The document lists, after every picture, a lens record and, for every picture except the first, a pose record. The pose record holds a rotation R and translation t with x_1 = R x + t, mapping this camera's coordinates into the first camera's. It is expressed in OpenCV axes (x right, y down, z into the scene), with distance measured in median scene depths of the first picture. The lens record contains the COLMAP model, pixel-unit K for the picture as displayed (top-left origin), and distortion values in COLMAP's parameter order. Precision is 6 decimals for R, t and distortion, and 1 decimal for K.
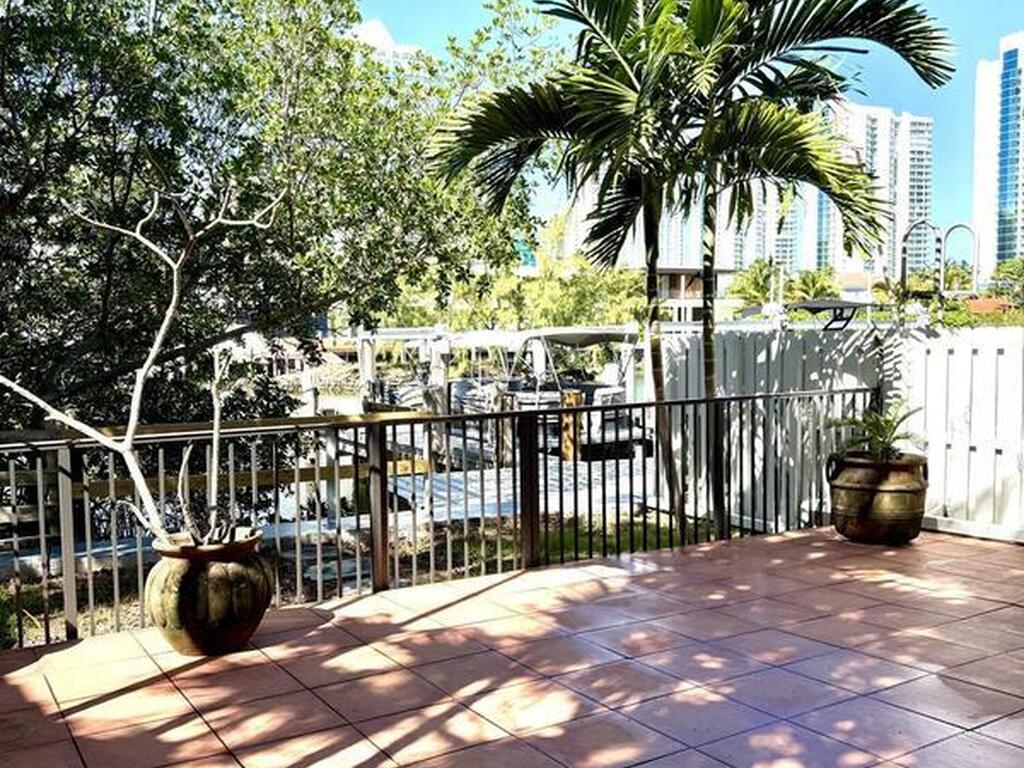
lens RADIAL K [[927.2, 0, 497.7], [0, 927.2, 385.0], [0, 0, 1]] dist [0.005505, 0.003663]
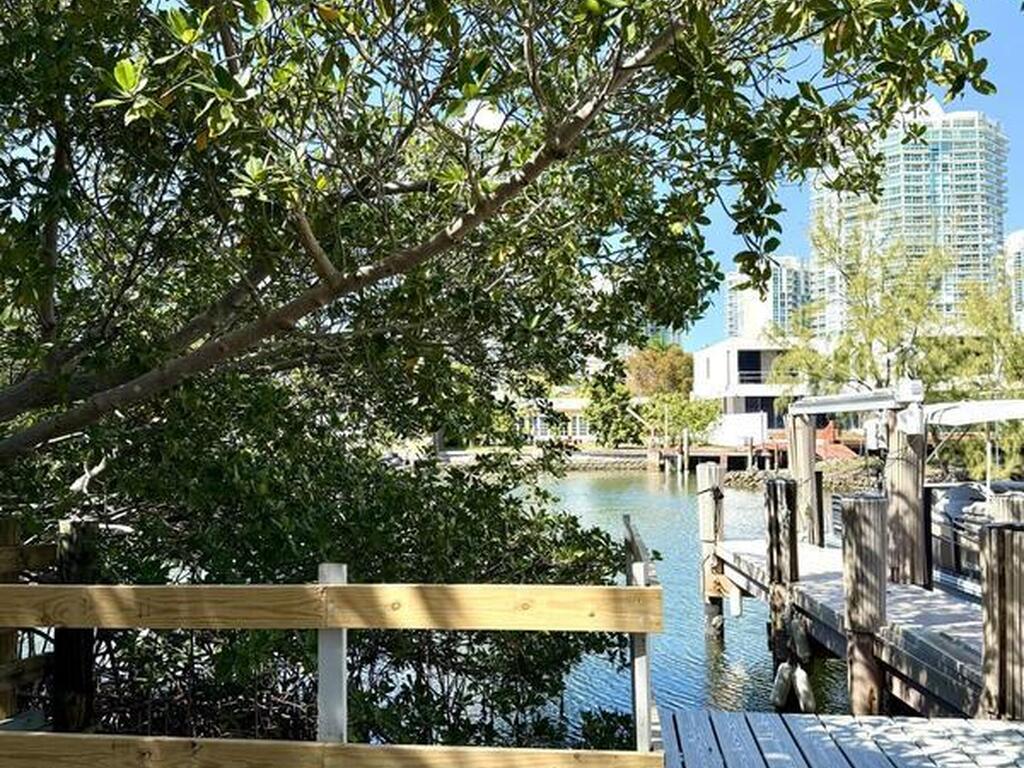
lens RADIAL K [[927.2, 0, 497.7], [0, 927.2, 385.0], [0, 0, 1]] dist [0.005505, 0.003663]
pose [[0.845302, -0.020562, -0.533894, 0.078944], [-0.033352, 0.995280, -0.091136, -0.013598], [0.533247, 0.094844, 0.840626, 1.116528]]
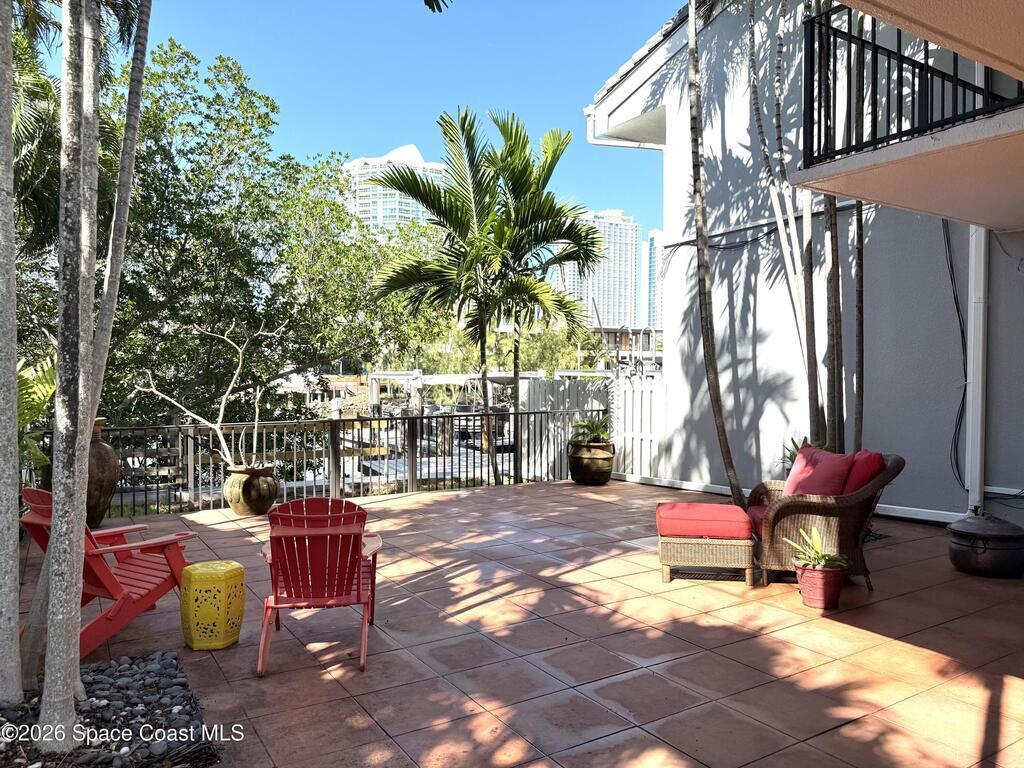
lens RADIAL K [[712.1, 0, 516.1], [0, 712.1, 384.5], [0, 0, 1]] dist [0.062566, -0.083112]
pose [[0.999811, 0.011185, 0.015914, 0.229901], [-0.010569, 0.999211, -0.038292, 0.013828], [-0.016330, 0.038116, 0.999140, -0.588580]]
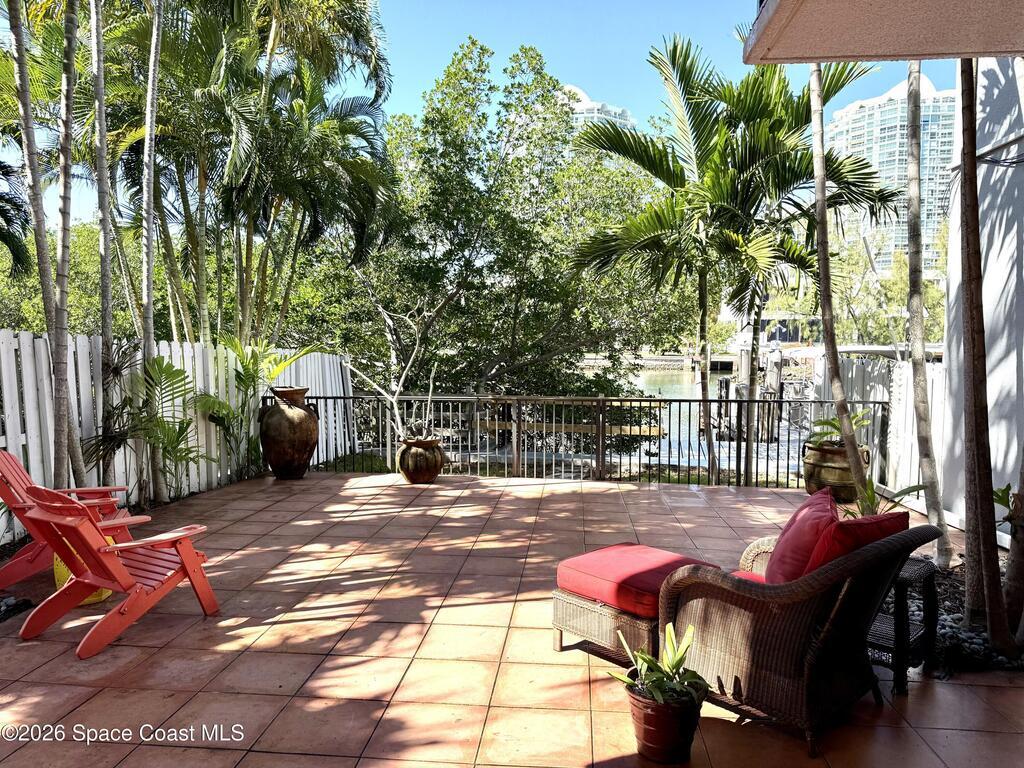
lens RADIAL K [[712.1, 0, 516.1], [0, 712.1, 384.5], [0, 0, 1]] dist [0.062566, -0.083112]
pose [[0.800860, 0.053425, -0.596464, 0.749113], [-0.045675, 0.998561, 0.028114, -0.031313], [0.597108, 0.004728, 0.802147, -0.270095]]
